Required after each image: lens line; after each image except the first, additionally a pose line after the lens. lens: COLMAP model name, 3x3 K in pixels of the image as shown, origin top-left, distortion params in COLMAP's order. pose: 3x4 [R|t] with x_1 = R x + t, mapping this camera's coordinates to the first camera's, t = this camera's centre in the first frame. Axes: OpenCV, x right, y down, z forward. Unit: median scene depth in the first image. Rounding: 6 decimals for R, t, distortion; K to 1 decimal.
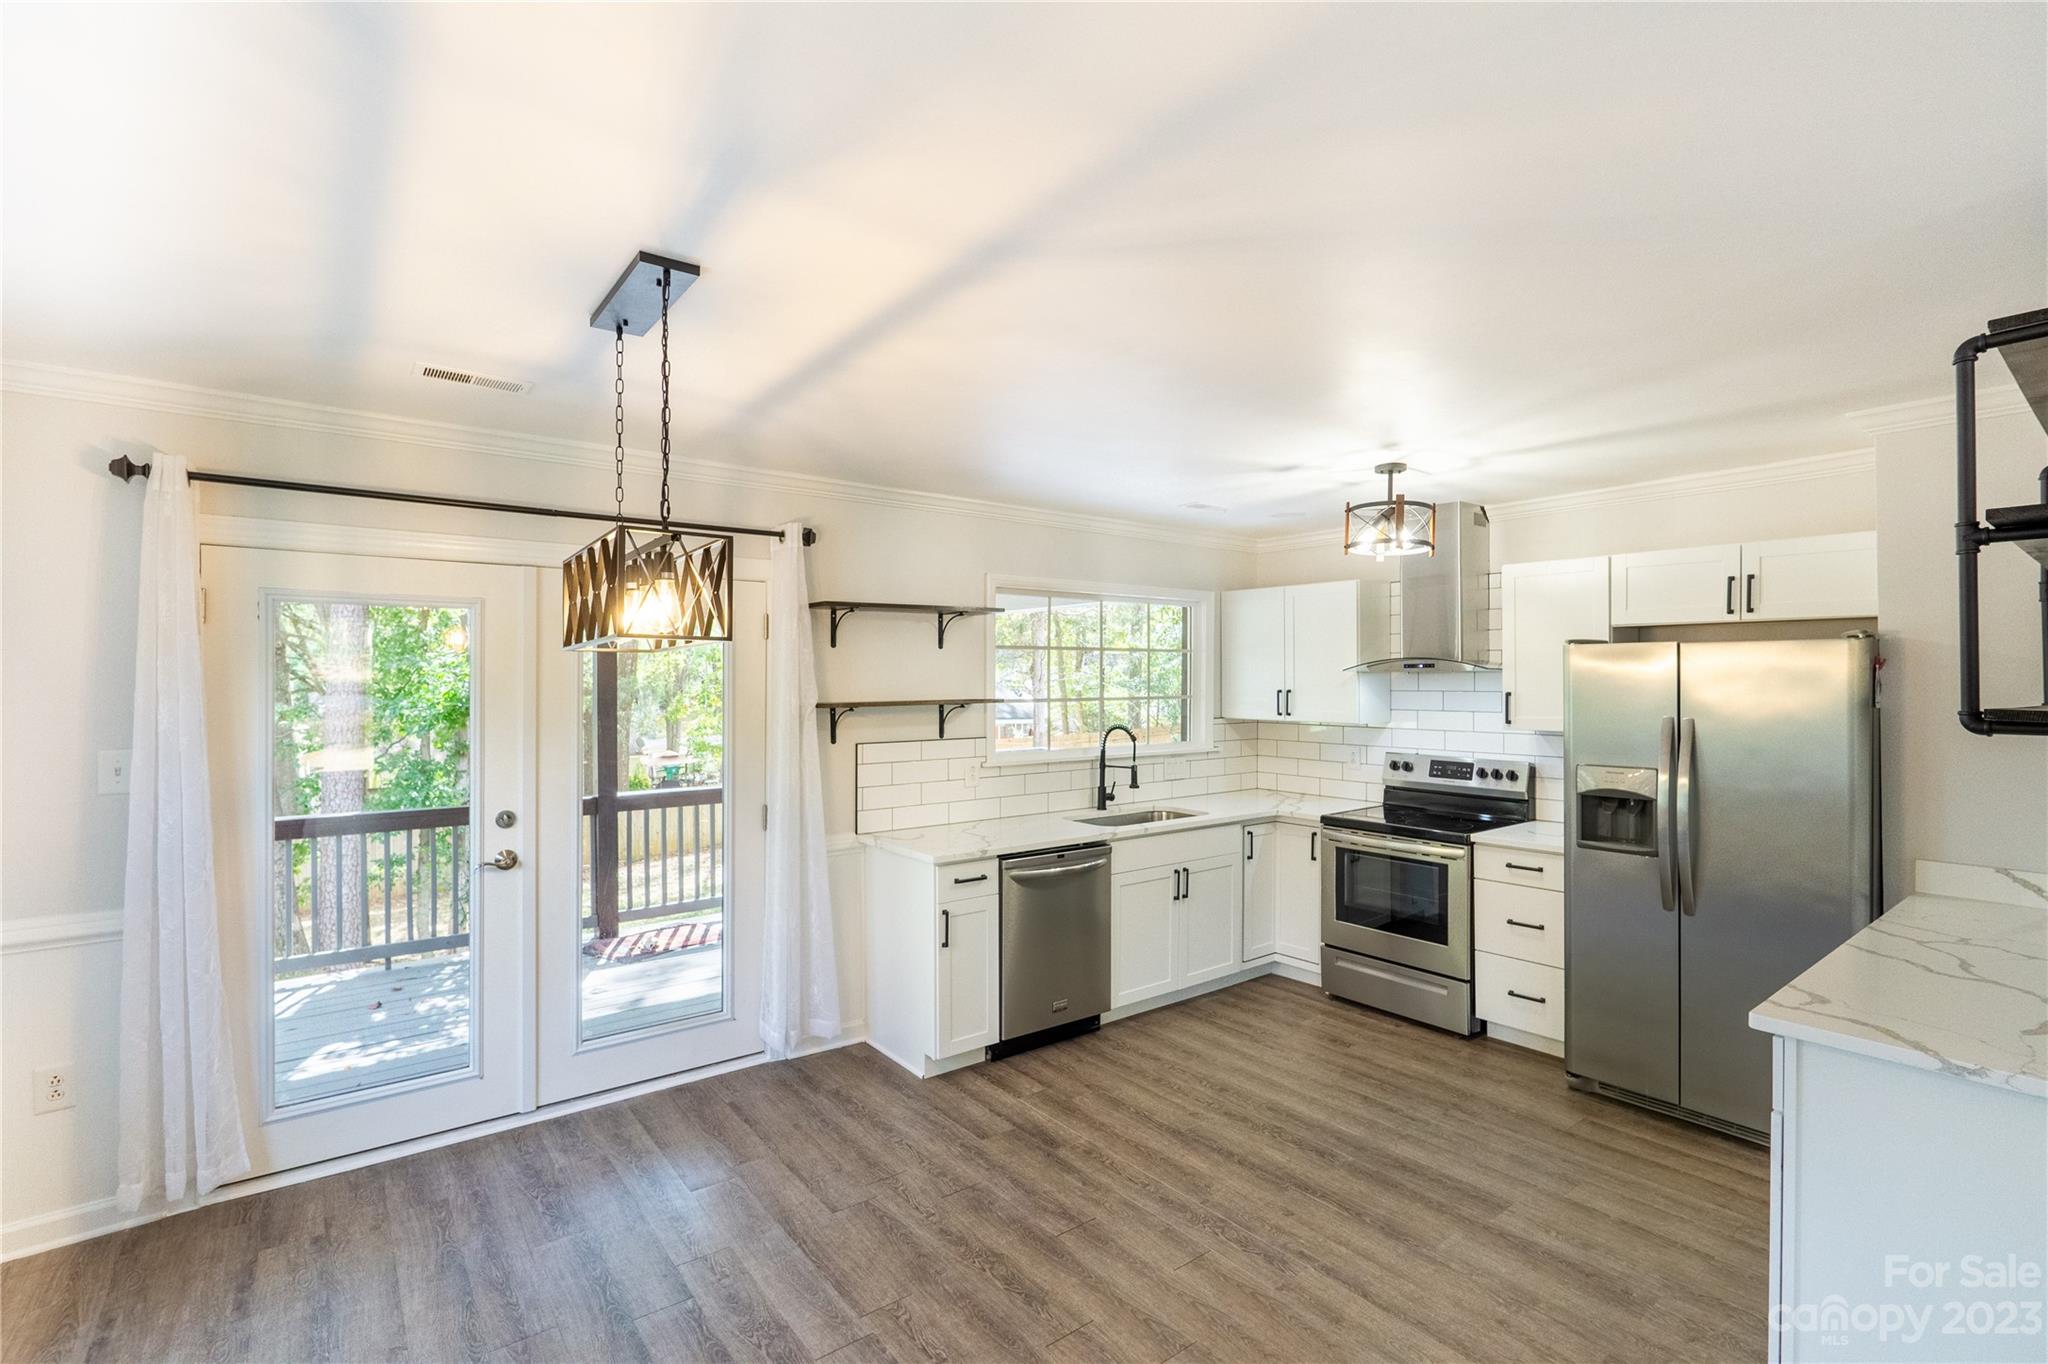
lens RADIAL K [[952.8, 0, 1008.3], [0, 952.8, 682.2], [0, 0, 1]] dist [-0.010244, 0.002664]
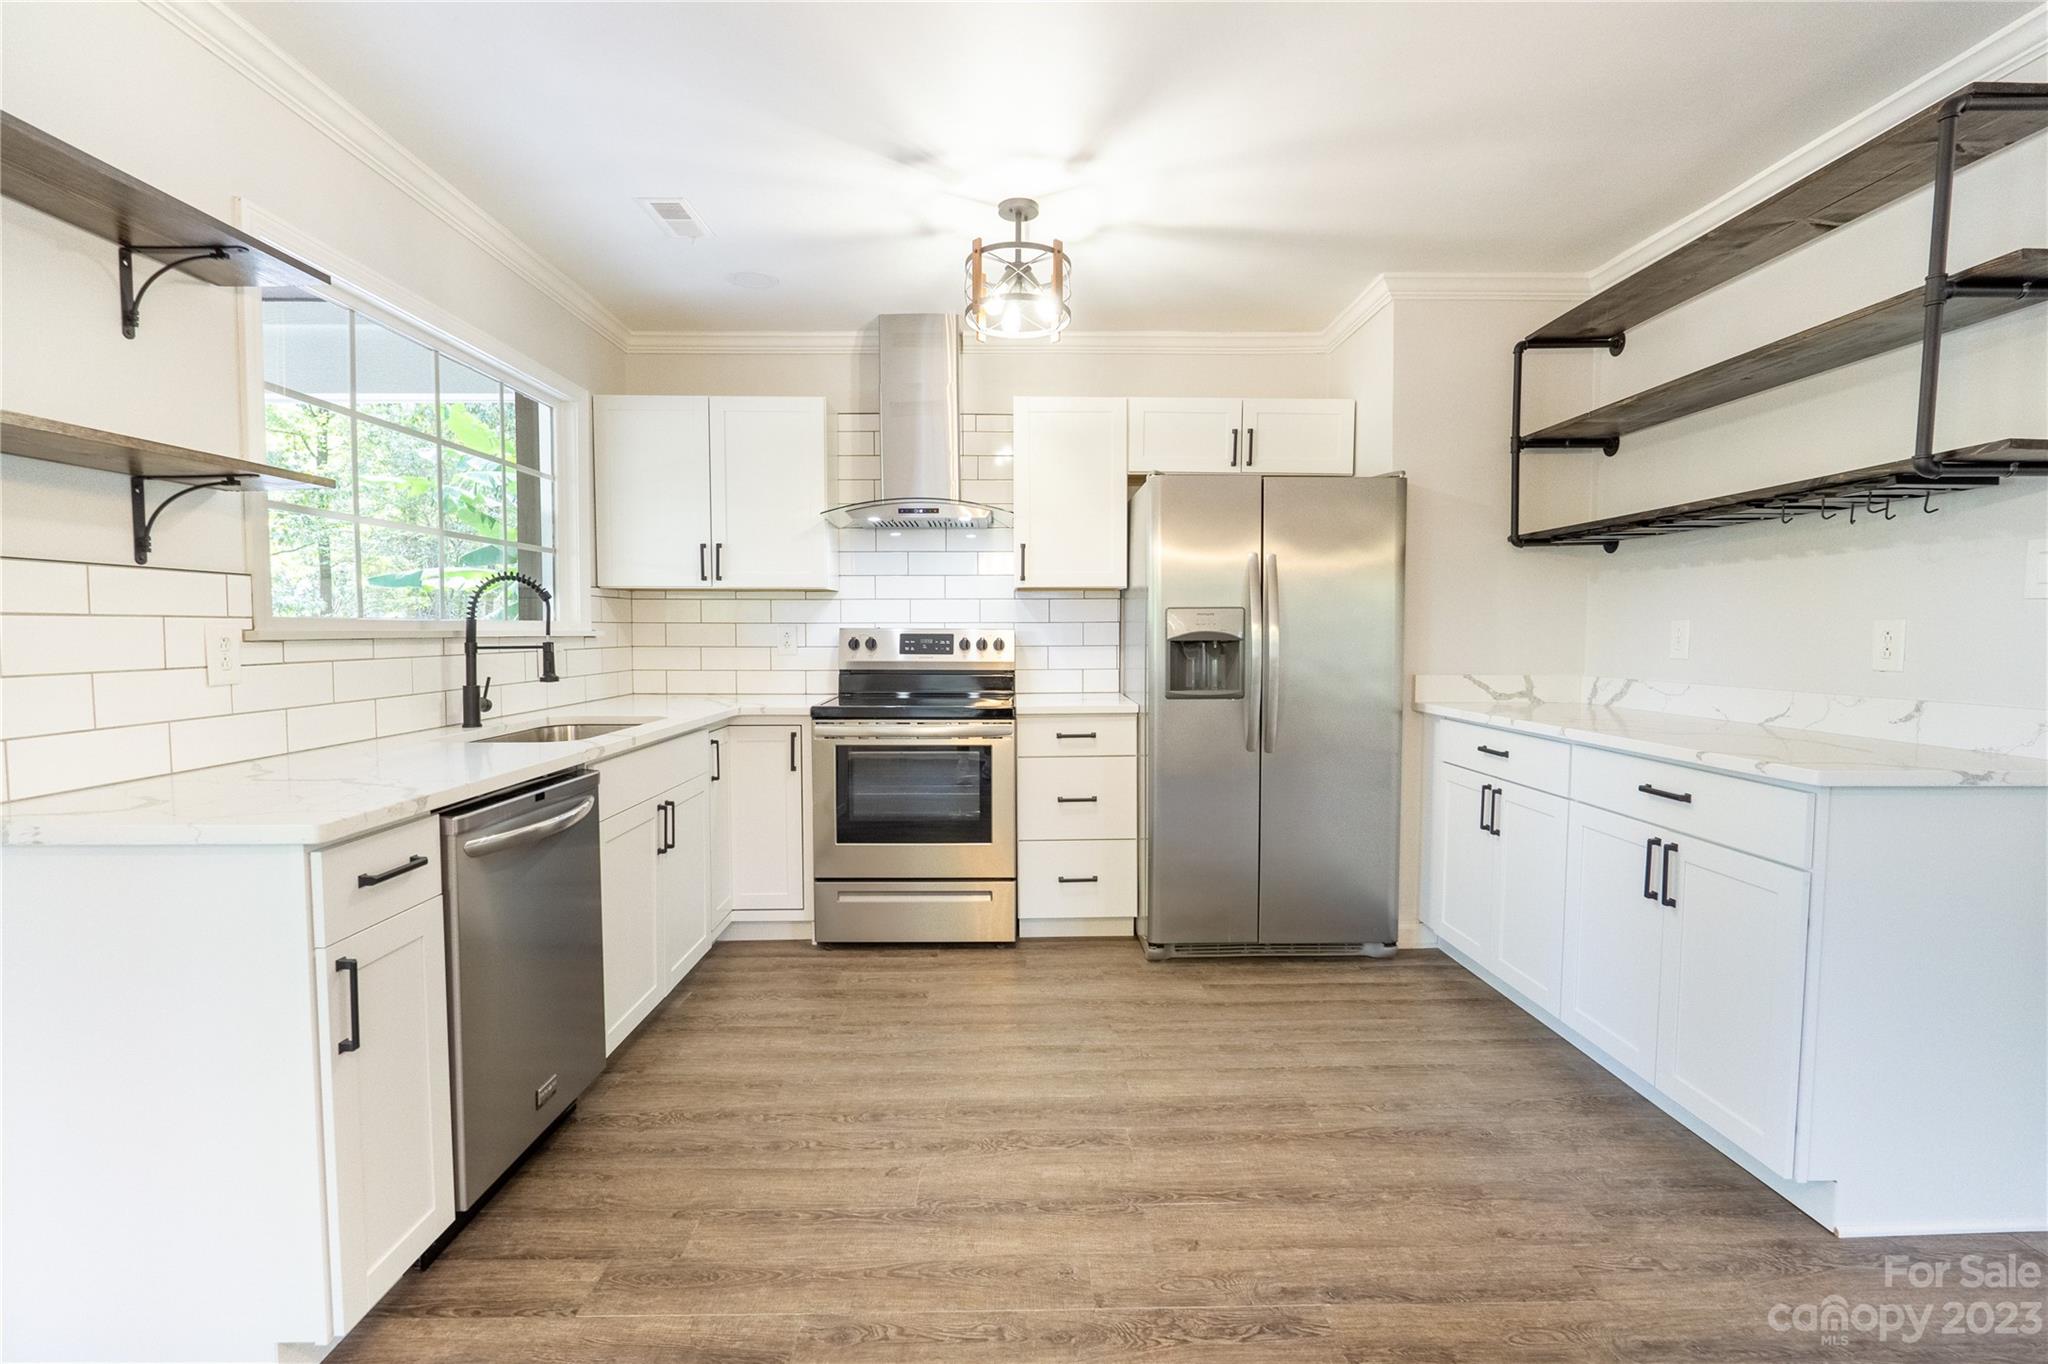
lens RADIAL K [[952.8, 0, 1021.3], [0, 952.8, 686.2], [0, 0, 1]] dist [-0.010244, 0.002664]
pose [[0.580601, -0.042722, 0.813066, -0.207886], [0.002263, 0.998703, 0.050860, 0.104357], [-0.814185, -0.027689, 0.579945, 0.529316]]
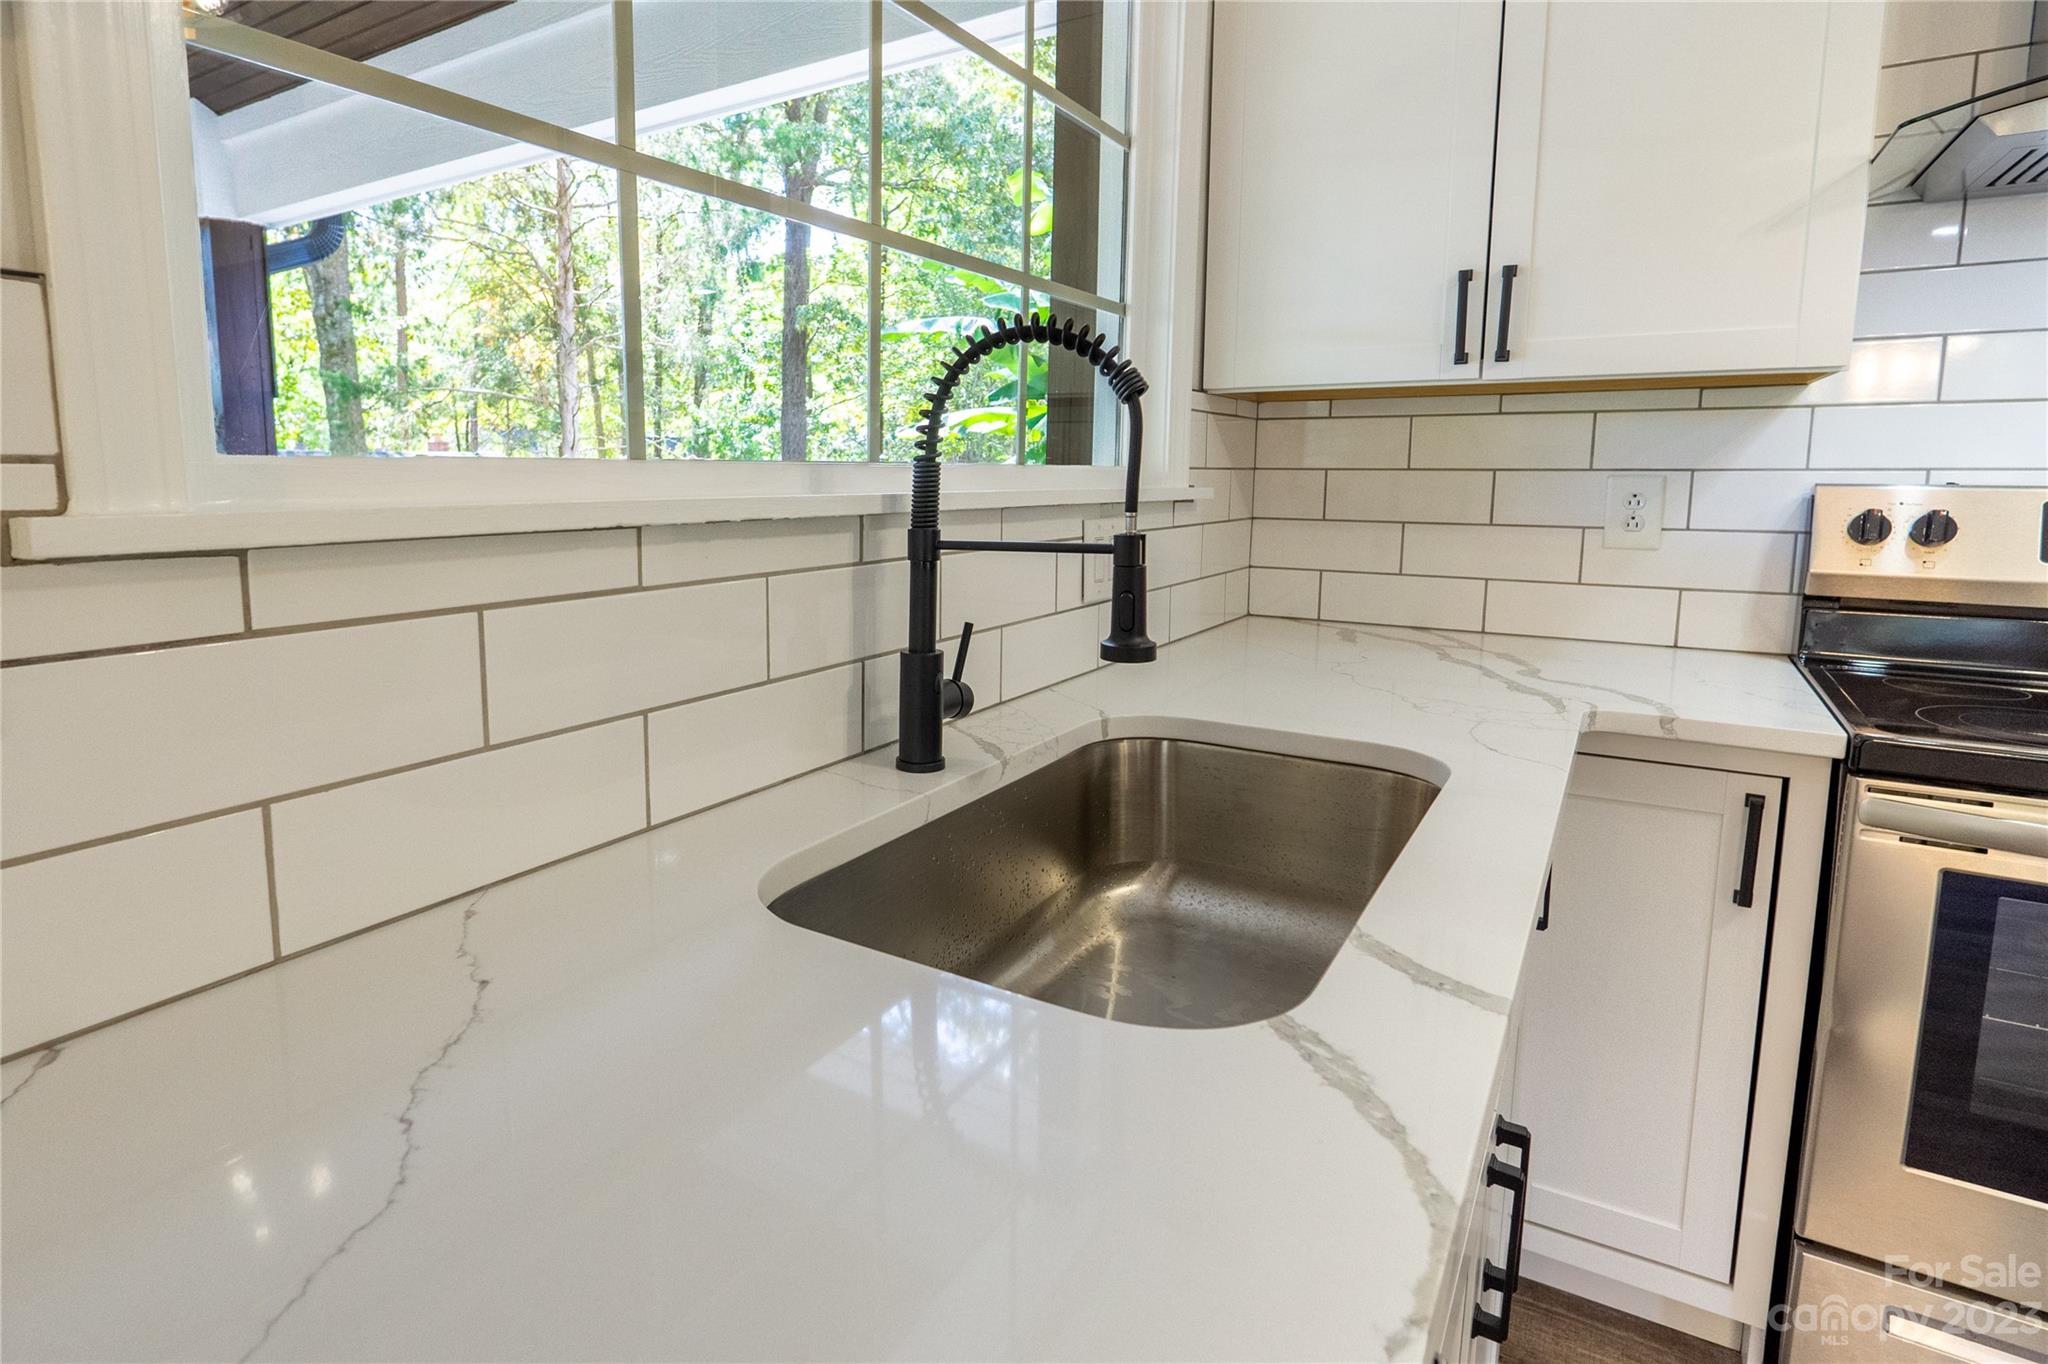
lens RADIAL K [[1069.1, 0, 931.3], [0, 1069.1, 602.5], [0, 0, 1]] dist [-0.001639, -0.000060]
pose [[0.933336, -0.035675, 0.357227, 0.028527], [-0.005478, 0.993519, 0.113533, 0.094426], [-0.358962, -0.107921, 0.927092, 1.005969]]
